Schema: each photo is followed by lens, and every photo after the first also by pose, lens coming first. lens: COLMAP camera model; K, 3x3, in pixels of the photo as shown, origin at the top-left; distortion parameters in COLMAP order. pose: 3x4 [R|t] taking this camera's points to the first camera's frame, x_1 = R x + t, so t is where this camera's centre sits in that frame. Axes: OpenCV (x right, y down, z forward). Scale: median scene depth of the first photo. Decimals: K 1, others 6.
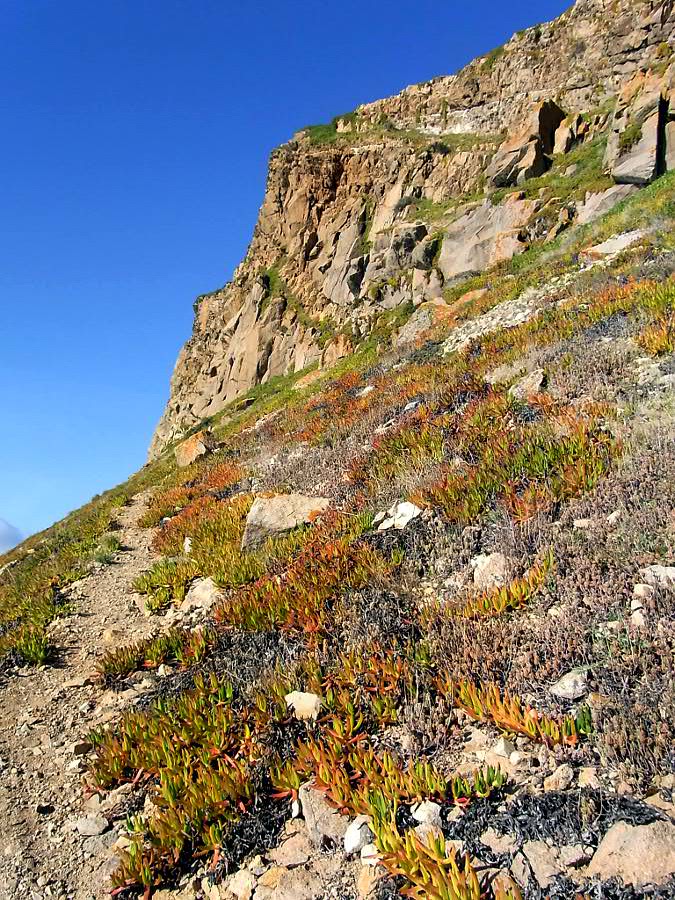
lens RADIAL K [[795.9, 0, 337.5], [0, 795.9, 450.0], [0, 0, 1]] dist [-0.064012, -0.000017]
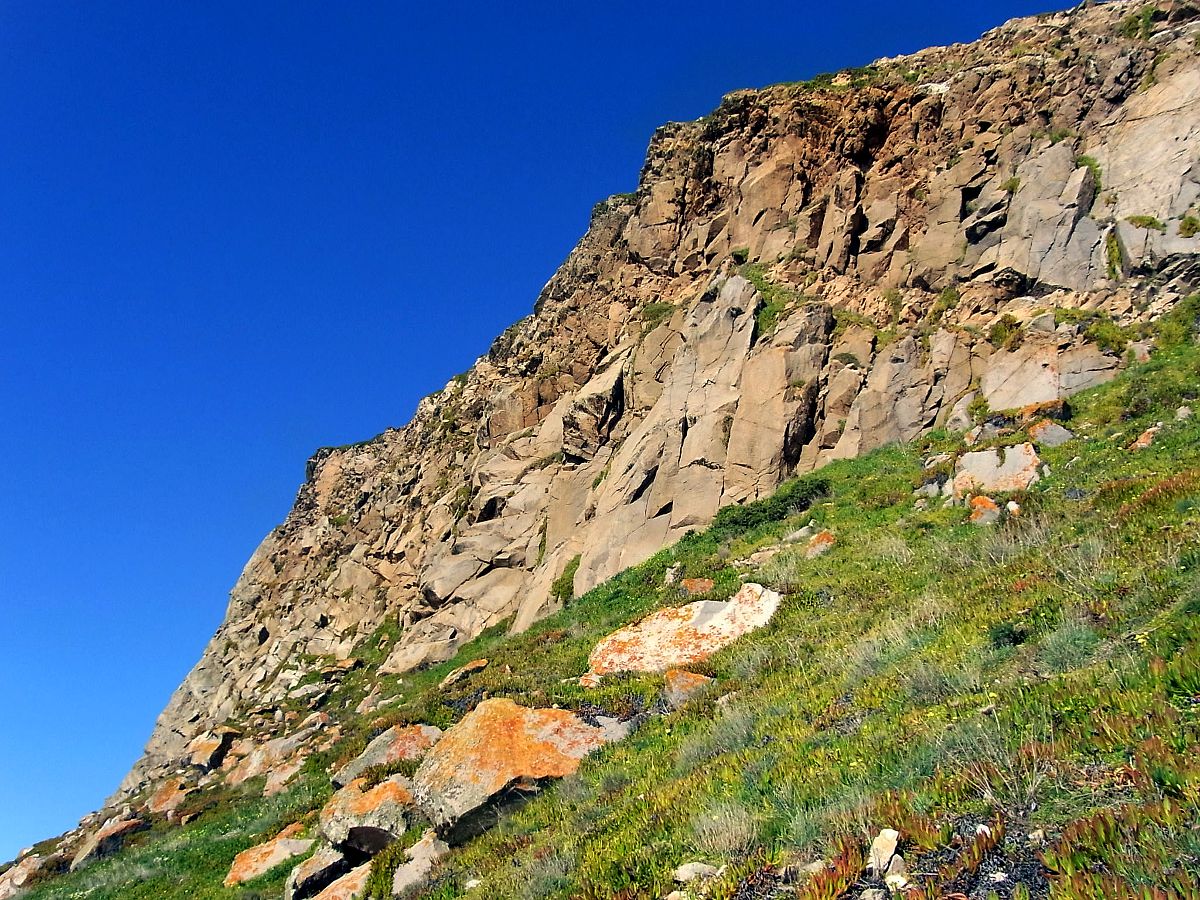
lens RADIAL K [[1061.2, 0, 600.0], [0, 1061.2, 450.0], [0, 0, 1]] dist [-0.064012, -0.000017]
pose [[0.958310, 0.183630, 0.218910, -0.277340], [-0.098324, 0.931285, -0.350771, 0.086257], [-0.268280, 0.314623, 0.910515, 0.512742]]
